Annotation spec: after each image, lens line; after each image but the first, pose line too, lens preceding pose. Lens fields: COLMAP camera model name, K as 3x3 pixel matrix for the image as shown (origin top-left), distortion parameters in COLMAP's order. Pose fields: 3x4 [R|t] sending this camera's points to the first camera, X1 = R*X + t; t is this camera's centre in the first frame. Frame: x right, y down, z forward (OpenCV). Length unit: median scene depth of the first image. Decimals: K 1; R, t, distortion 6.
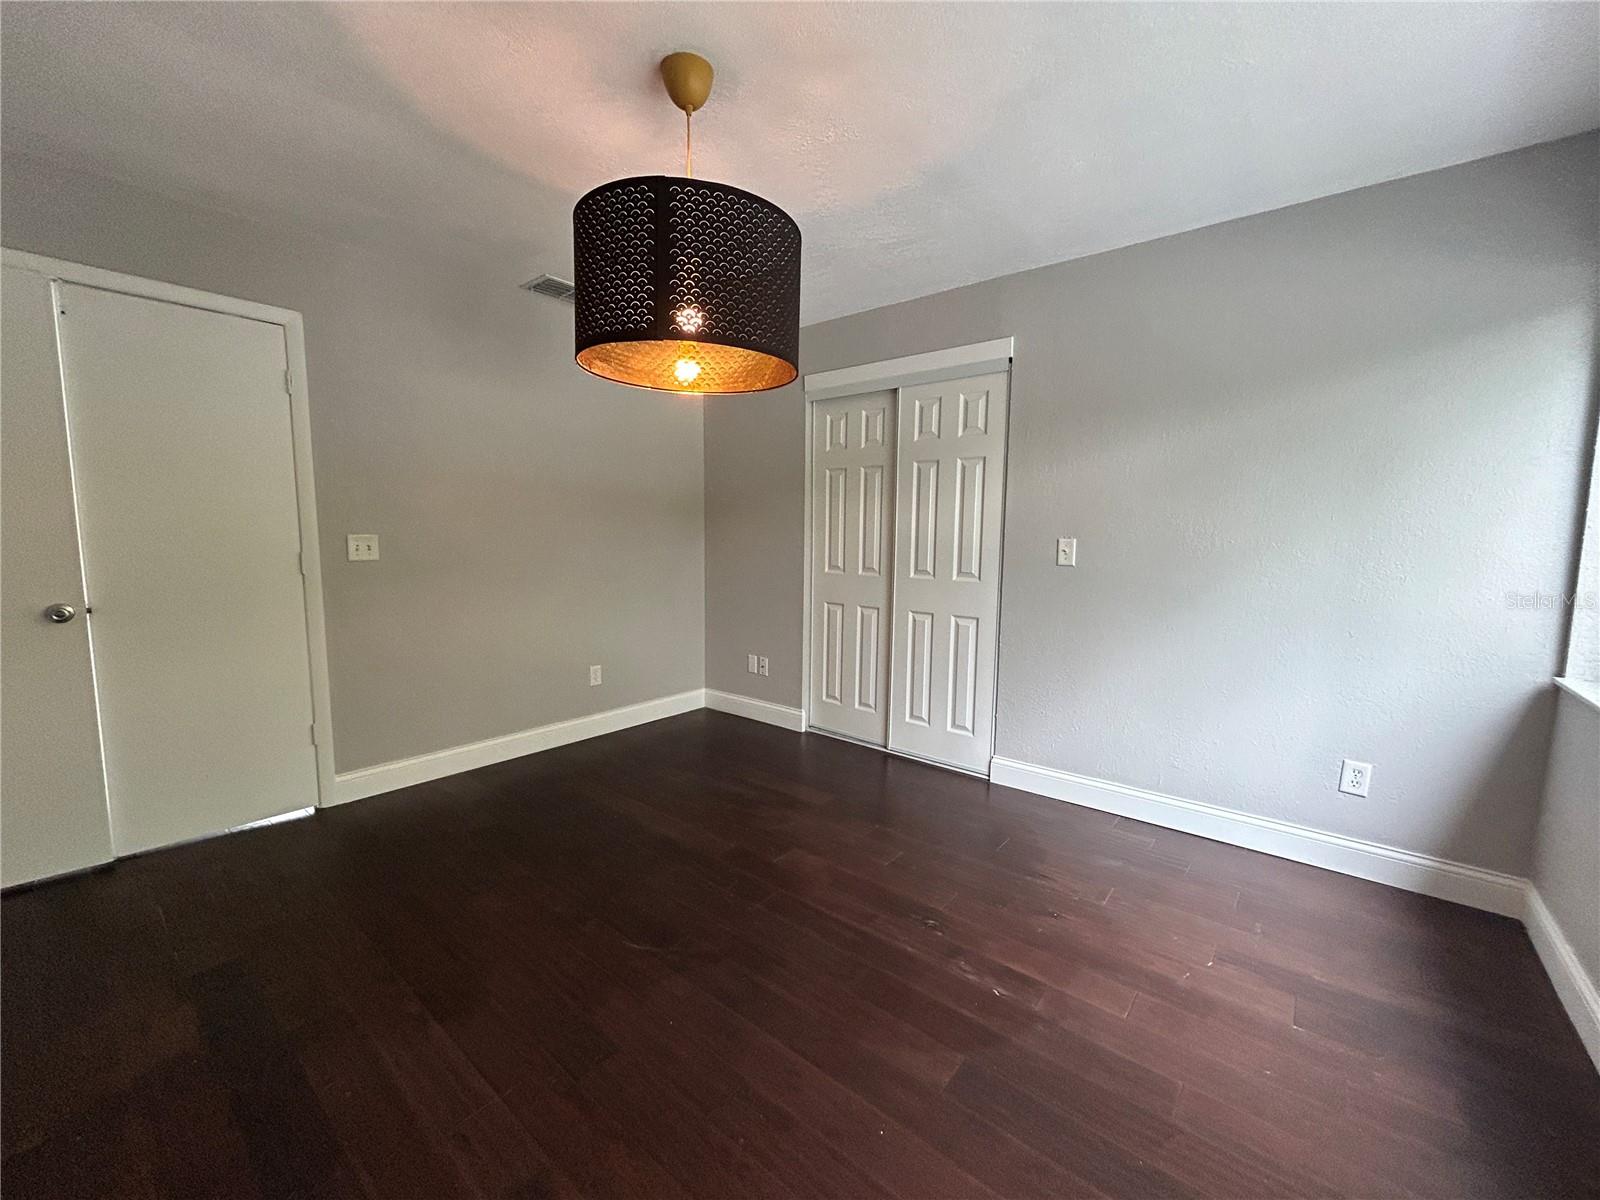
lens RADIAL K [[642.6, 0, 798.8], [0, 642.6, 601.1], [0, 0, 1]] dist [0.000723, 0.000020]
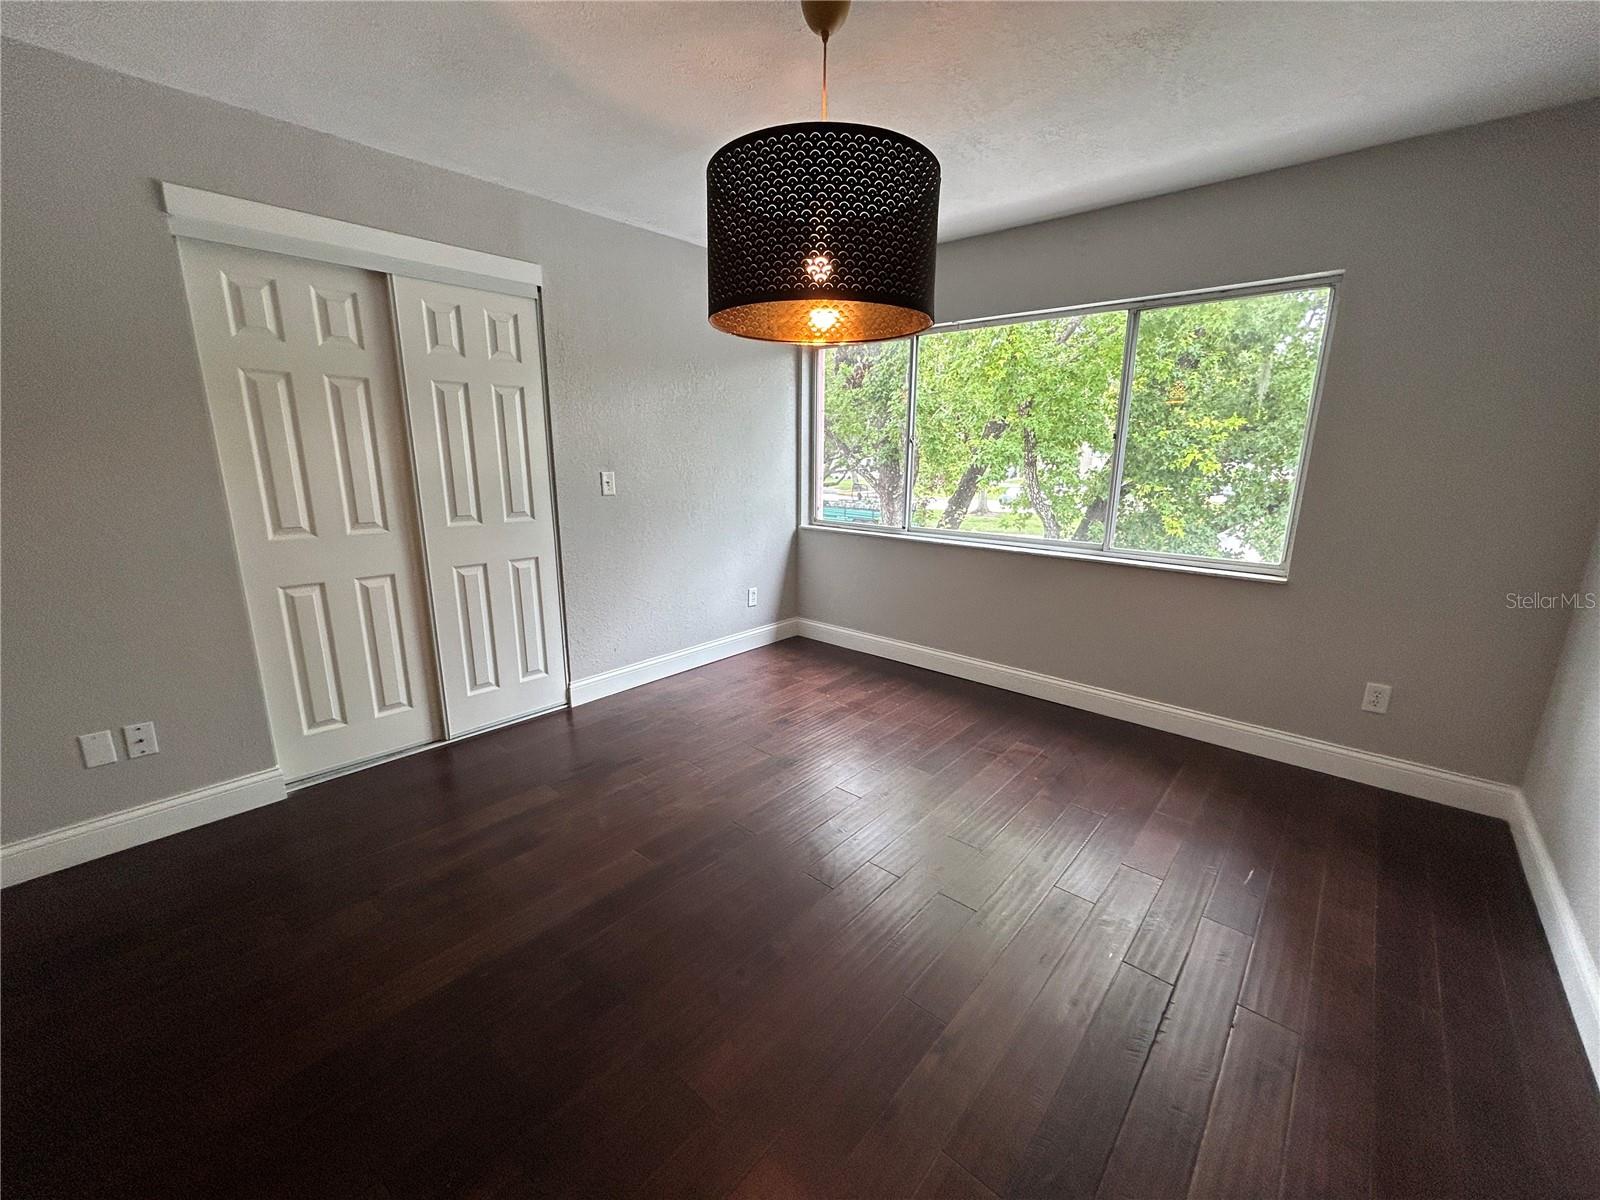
lens RADIAL K [[648.5, 0, 776.4], [0, 648.5, 614.9], [0, 0, 1]] dist [0.000210, -0.000028]
pose [[0.049539, -0.251245, 0.966655, -0.762519], [0.114414, 0.962899, 0.244406, -0.099549], [-0.992197, 0.098491, 0.076447, 0.633805]]
